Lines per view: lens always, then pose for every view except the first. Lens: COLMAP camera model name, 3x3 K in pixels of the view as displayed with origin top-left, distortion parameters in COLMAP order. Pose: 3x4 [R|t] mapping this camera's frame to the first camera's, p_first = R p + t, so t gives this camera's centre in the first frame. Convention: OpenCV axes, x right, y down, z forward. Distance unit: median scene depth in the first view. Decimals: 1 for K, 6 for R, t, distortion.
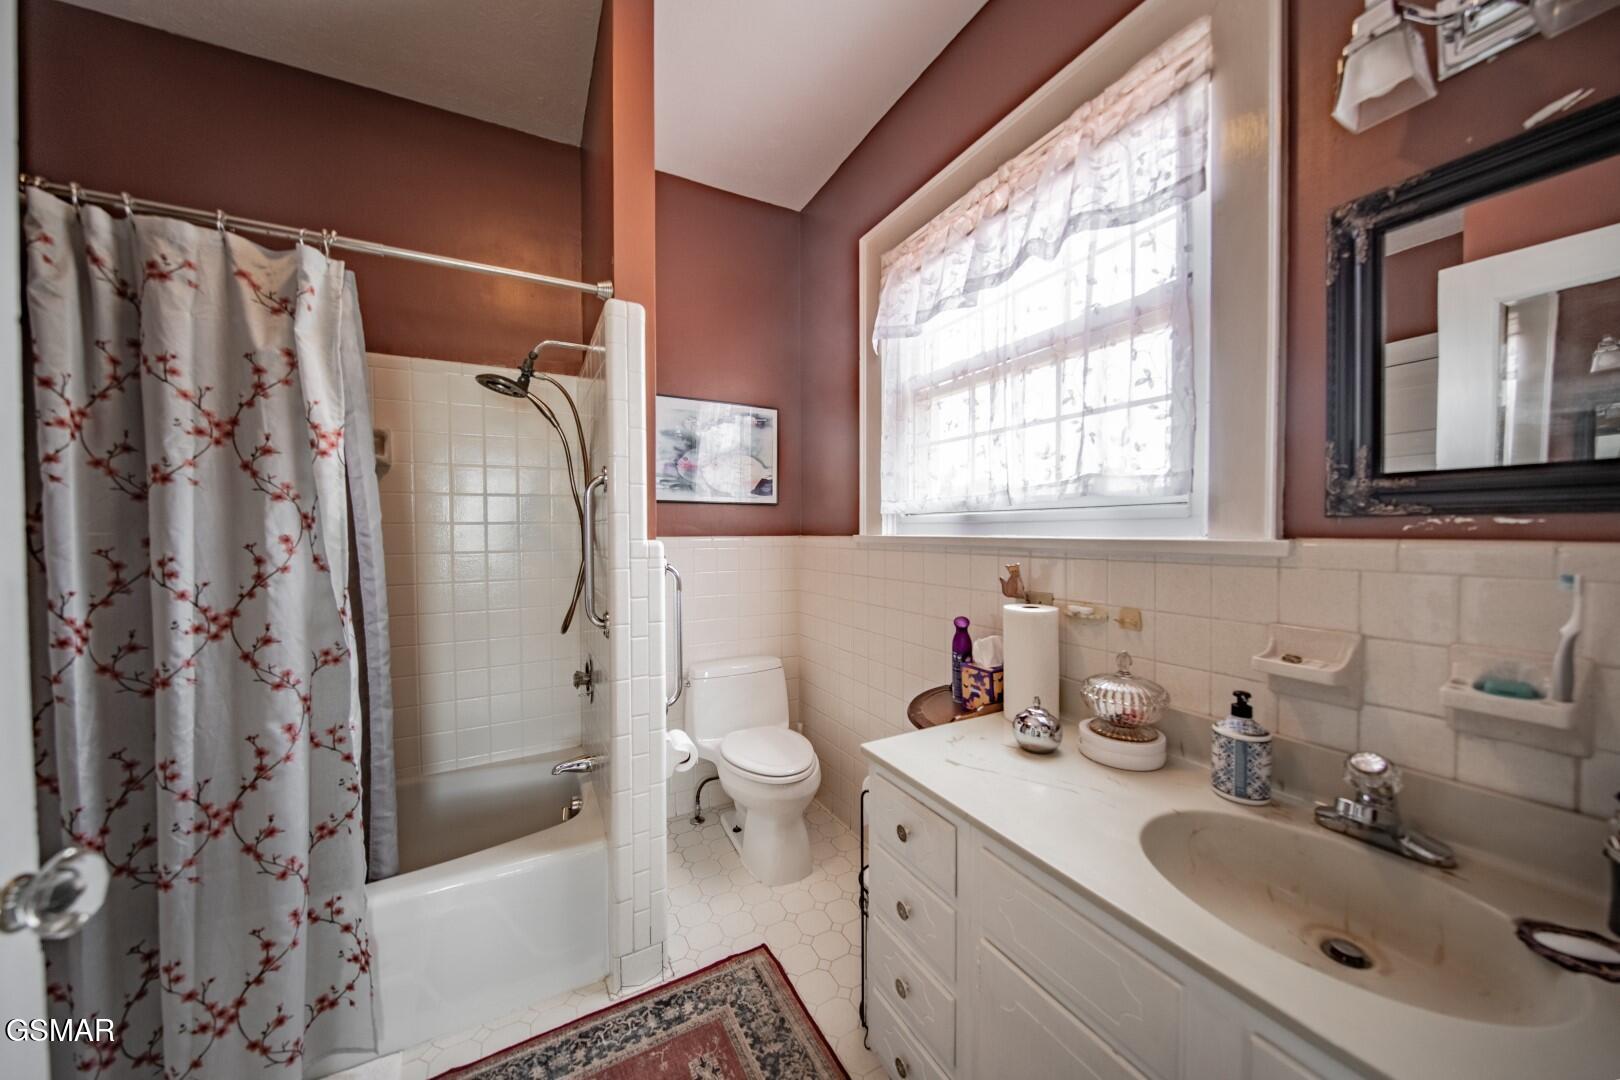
lens RADIAL K [[534.0, 0, 800.8], [0, 534.0, 539.1], [0, 0, 1]] dist [-0.007984, -0.000027]
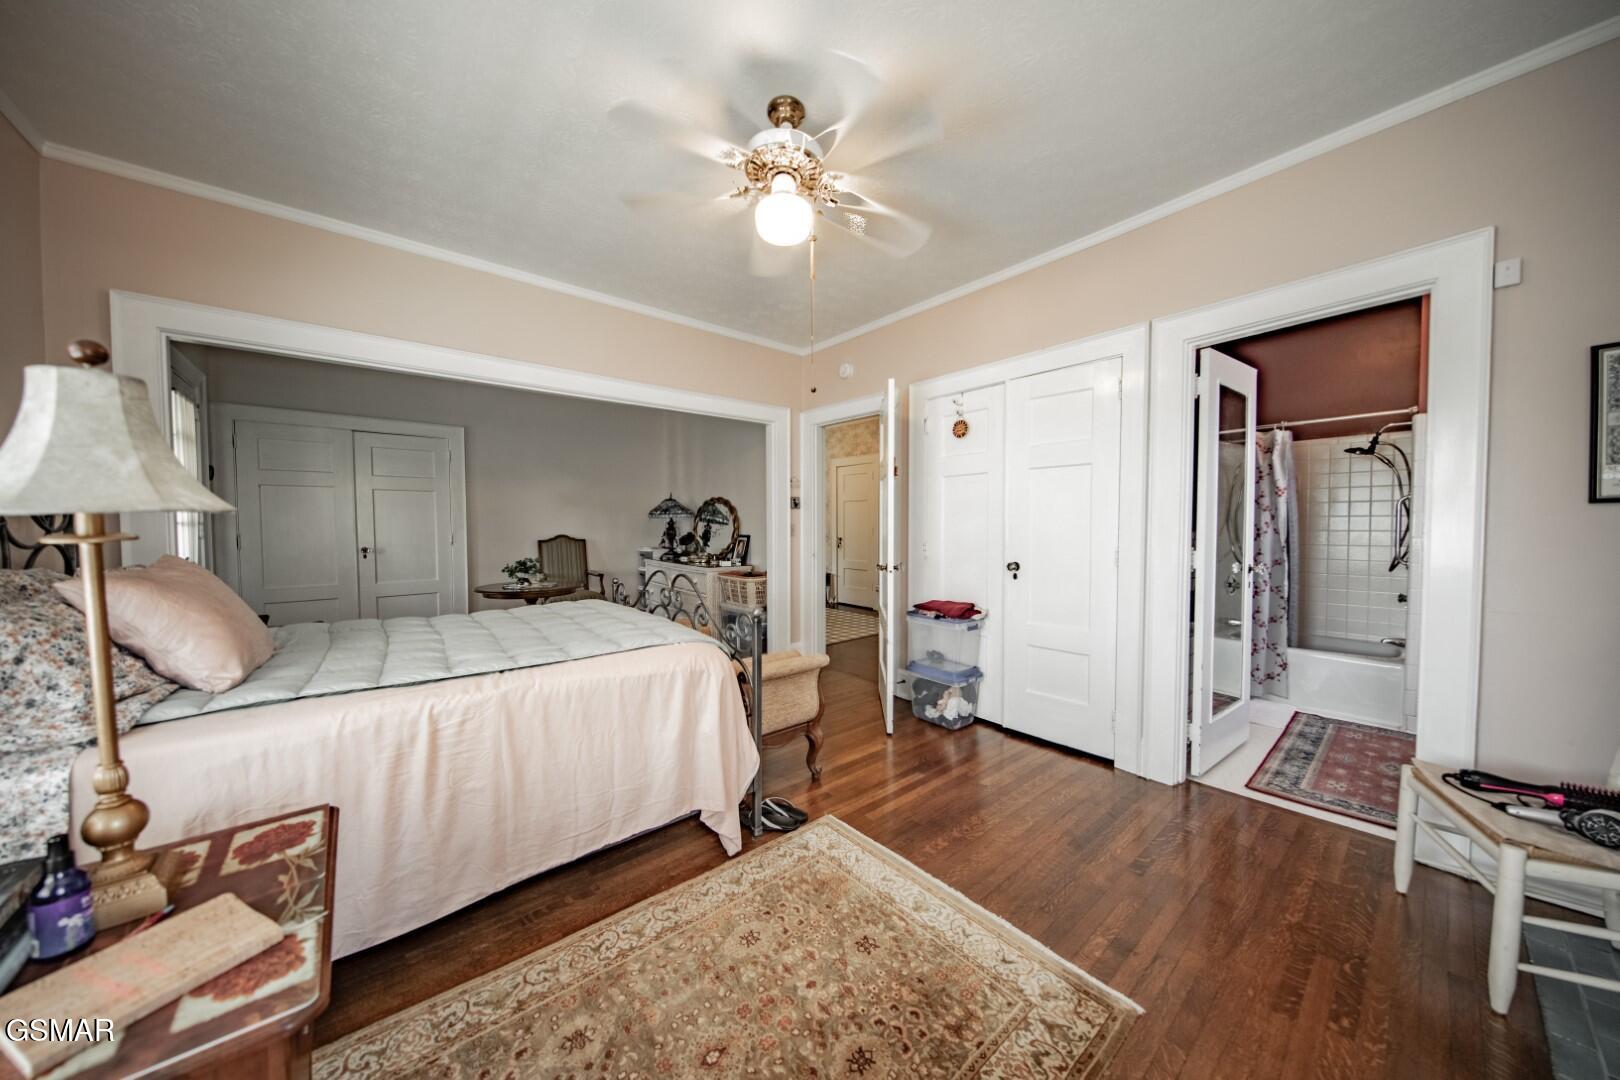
lens RADIAL K [[534.0, 0, 802.0], [0, 534.0, 539.3], [0, 0, 1]] dist [-0.007984, -0.000027]
pose [[0.197739, 0.035113, -0.979626, 1.539851], [-0.016103, 0.999340, 0.032569, 0.035771], [0.980122, 0.009335, 0.198174, -2.268908]]
